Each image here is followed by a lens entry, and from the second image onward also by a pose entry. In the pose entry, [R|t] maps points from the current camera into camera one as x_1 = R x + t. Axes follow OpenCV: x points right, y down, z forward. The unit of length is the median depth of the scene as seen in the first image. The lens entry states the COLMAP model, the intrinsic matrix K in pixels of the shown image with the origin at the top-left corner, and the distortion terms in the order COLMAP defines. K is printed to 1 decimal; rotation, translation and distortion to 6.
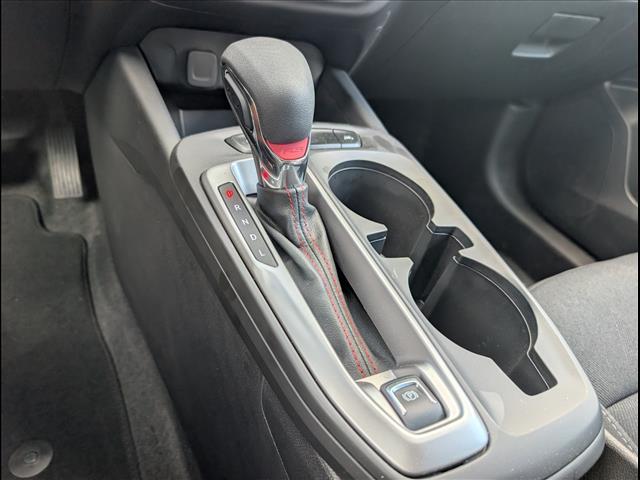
lens RADIAL K [[450.0, 0, 320.0], [0, 450.0, 240.0], [0, 0, 1]] dist [0.003070, 0.000020]
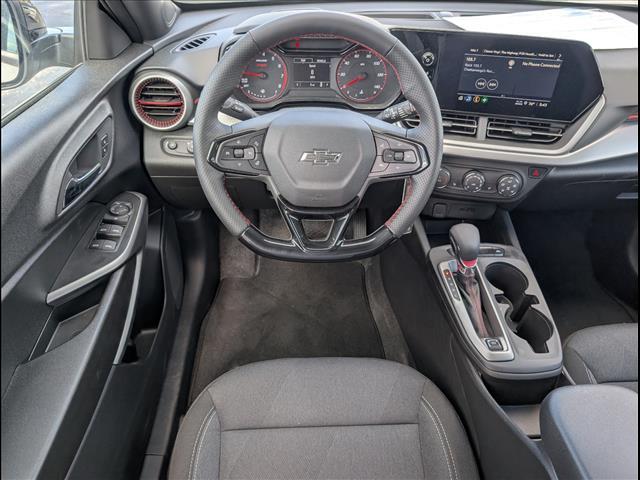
lens RADIAL K [[450.0, 0, 320.0], [0, 450.0, 240.0], [0, 0, 1]] dist [0.003070, 0.000020]
pose [[0.896362, 0.094332, -0.433170, 0.300263], [-0.106143, 0.994346, -0.003102, -0.215264], [0.430428, 0.048759, 0.901307, -1.966164]]
